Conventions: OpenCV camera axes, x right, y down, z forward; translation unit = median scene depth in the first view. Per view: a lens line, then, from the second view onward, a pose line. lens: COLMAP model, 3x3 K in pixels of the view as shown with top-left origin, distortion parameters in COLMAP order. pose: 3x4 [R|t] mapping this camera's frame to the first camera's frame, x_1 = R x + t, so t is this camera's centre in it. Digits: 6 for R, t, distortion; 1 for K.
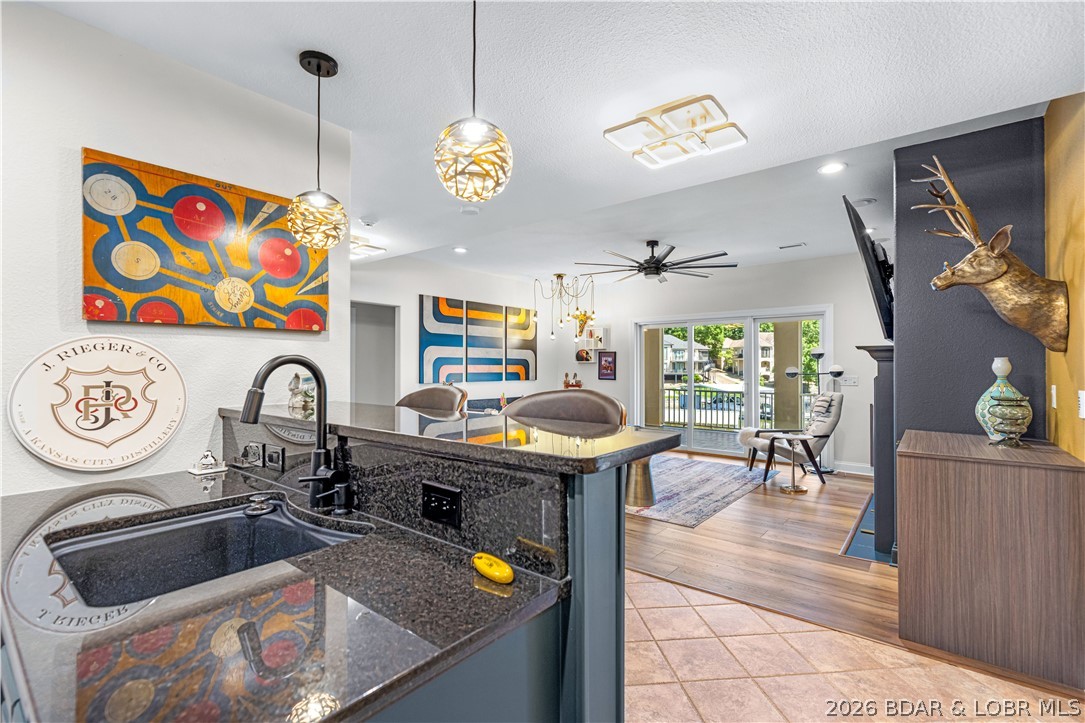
lens RADIAL K [[490.6, 0, 548.6], [0, 490.6, 362.7], [0, 0, 1]] dist [0.009649, -0.001673]
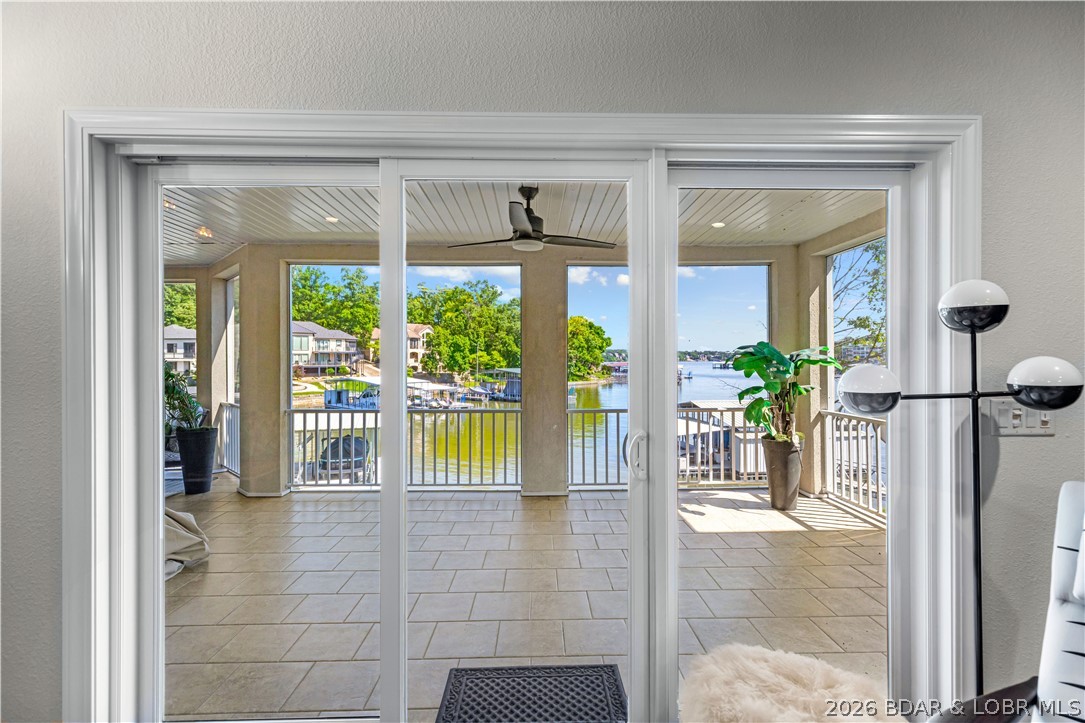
lens RADIAL K [[490.6, 0, 543.4], [0, 490.6, 357.5], [0, 0, 1]] dist [0.009649, -0.001673]
pose [[0.776167, -0.002191, 0.630523, 0.194019], [-0.002589, 0.999974, 0.006661, 0.003032], [-0.630522, -0.006802, 0.776142, 0.755191]]
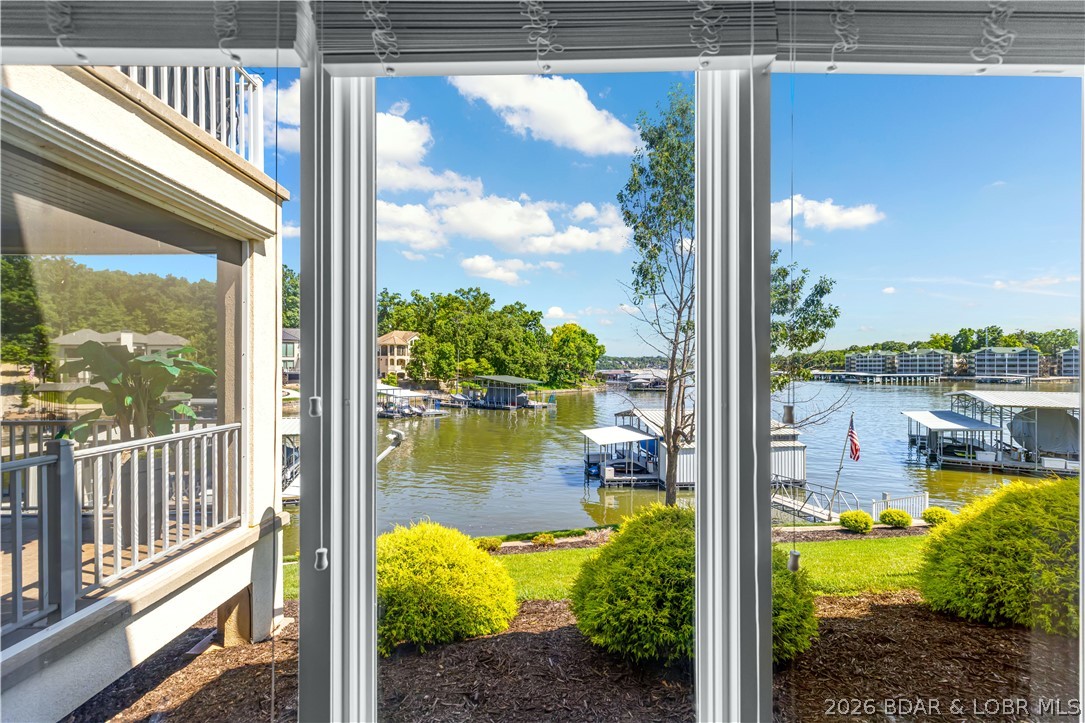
lens RADIAL K [[490.6, 0, 544.0], [0, 490.6, 364.7], [0, 0, 1]] dist [0.009649, -0.001673]
pose [[0.787070, 0.001074, 0.616863, 0.711251], [-0.005887, 0.999966, 0.005770, 0.005884], [-0.616836, -0.008173, 0.787049, 0.345537]]
